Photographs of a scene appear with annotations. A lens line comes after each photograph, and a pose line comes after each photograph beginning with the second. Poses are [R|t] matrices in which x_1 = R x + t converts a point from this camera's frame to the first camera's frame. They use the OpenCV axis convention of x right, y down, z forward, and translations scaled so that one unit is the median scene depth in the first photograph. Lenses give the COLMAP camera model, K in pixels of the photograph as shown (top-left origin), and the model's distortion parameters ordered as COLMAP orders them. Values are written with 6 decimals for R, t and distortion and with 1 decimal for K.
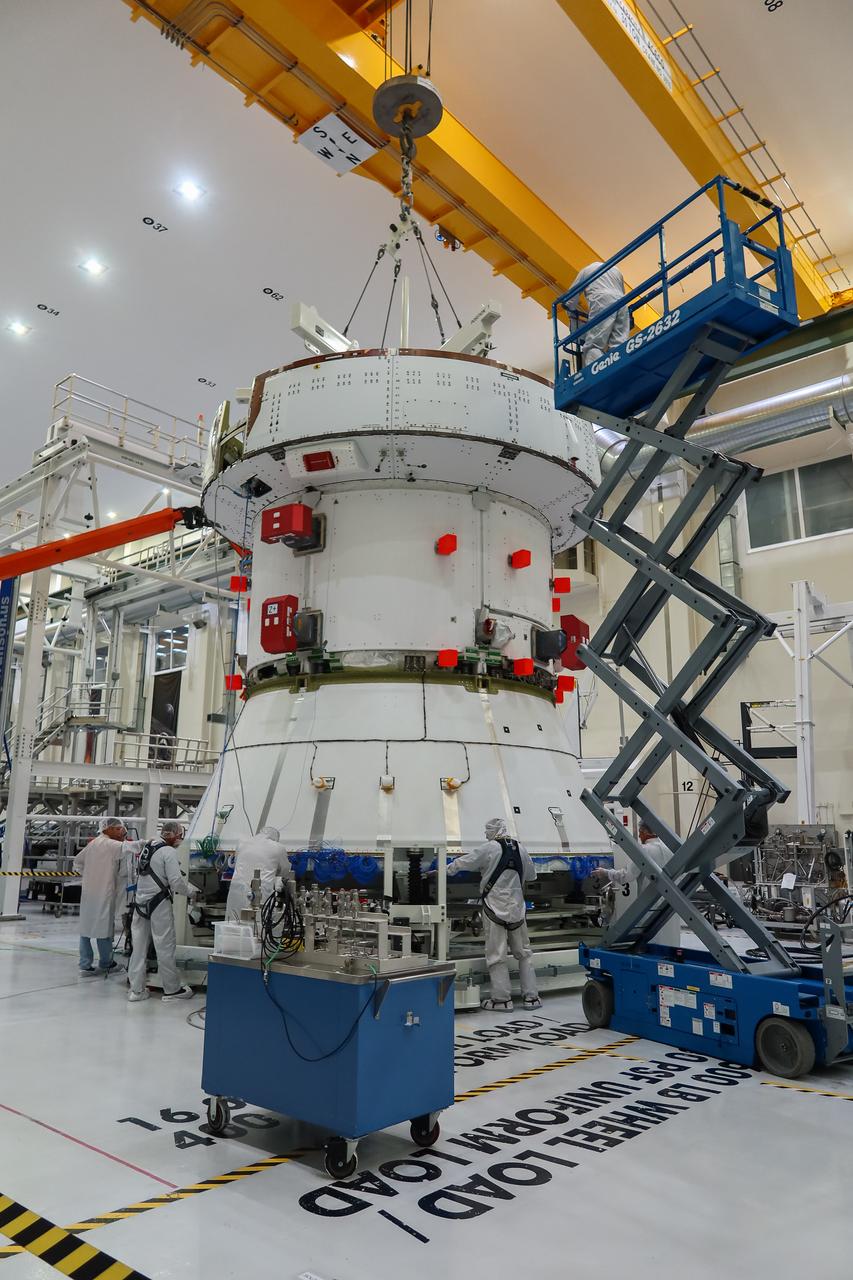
lens RADIAL K [[873.8, 0, 429.4], [0, 873.8, 636.3], [0, 0, 1]] dist [-0.008372, -0.000541]
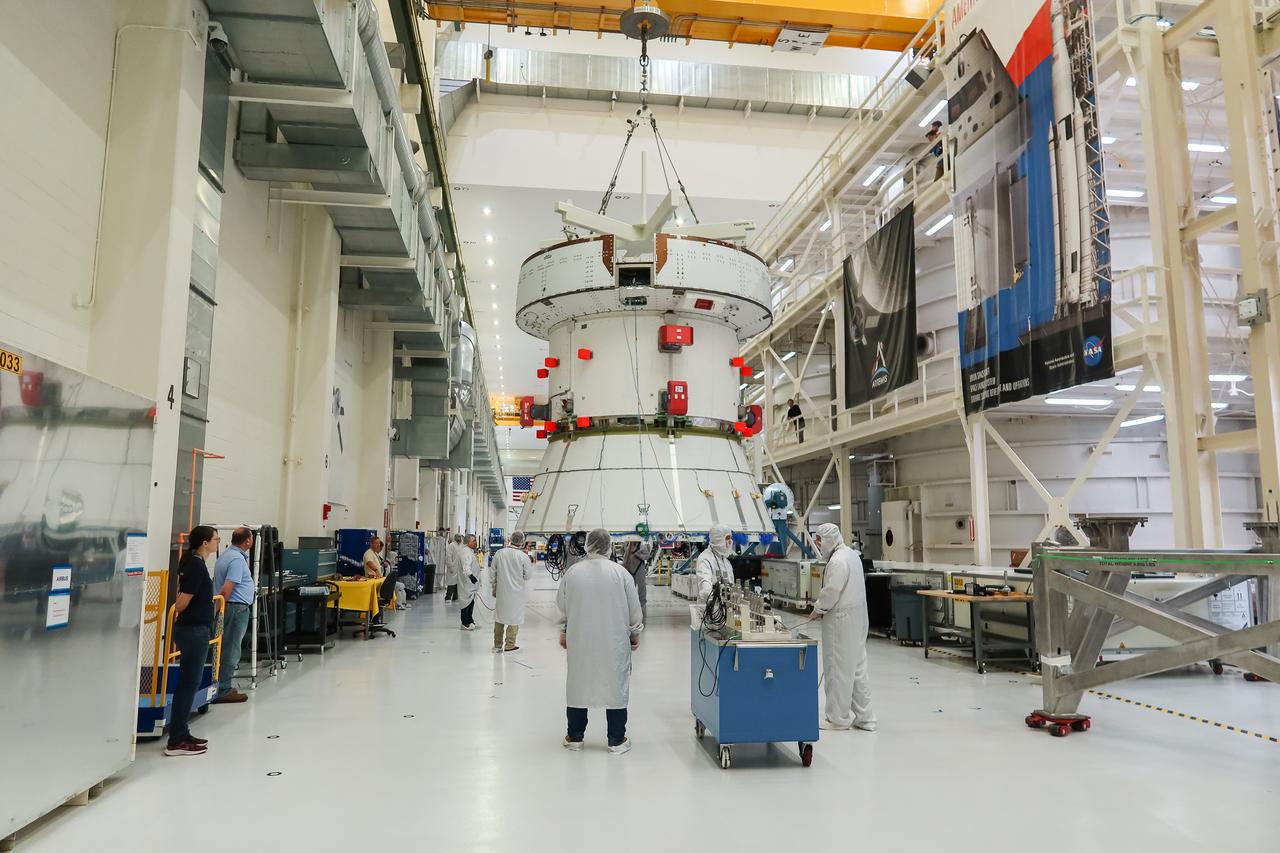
lens RADIAL K [[873.8, 0, 635.2], [0, 873.8, 425.0], [0, 0, 1]] dist [-0.008372, -0.000541]
pose [[0.701380, 0.080861, 0.708186, -1.365327], [-0.149467, 0.988140, 0.035204, -0.009141], [-0.696940, -0.130542, 0.705148, -0.123520]]
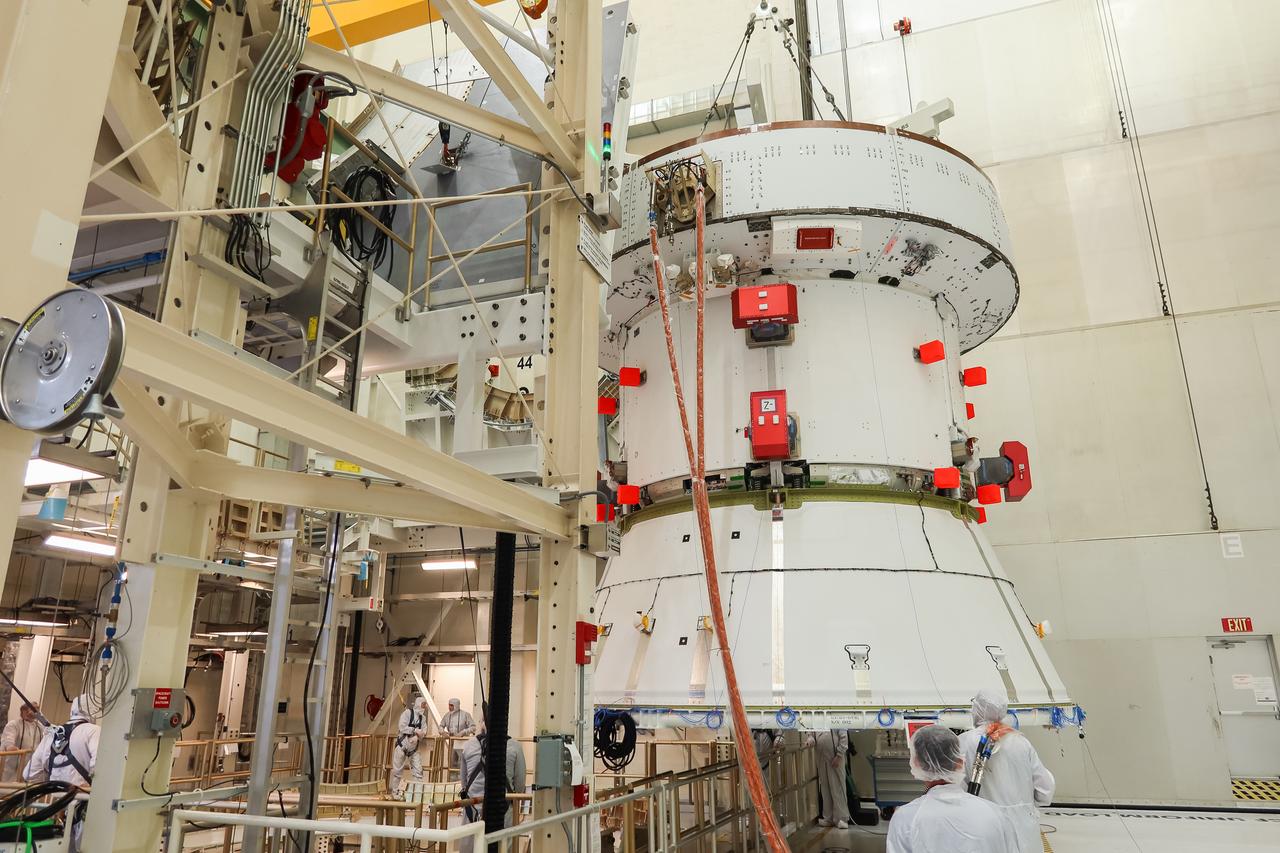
lens RADIAL K [[873.8, 0, 636.6], [0, 873.8, 419.5], [0, 0, 1]] dist [-0.008372, -0.000541]
pose [[0.952950, 0.082434, 0.291705, -0.516818], [-0.058963, 0.994341, -0.088370, 0.060302], [-0.297339, 0.067012, 0.952417, 0.245943]]
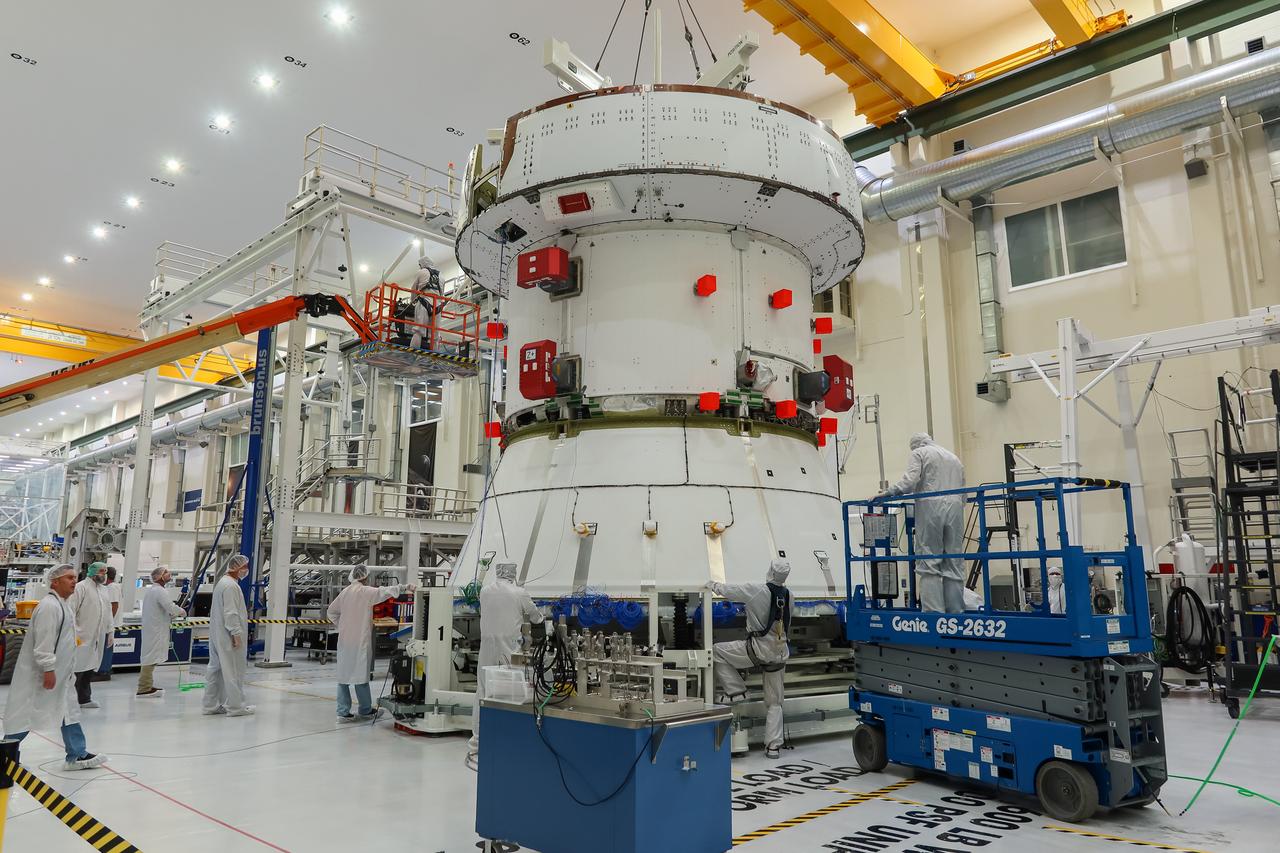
lens RADIAL K [[873.8, 0, 646.2], [0, 873.8, 417.0], [0, 0, 1]] dist [-0.008372, -0.000541]
pose [[0.999118, -0.015655, -0.038976, -0.011141], [0.017085, 0.999183, 0.036636, 0.005276], [0.038371, -0.037269, 0.998568, 0.013933]]
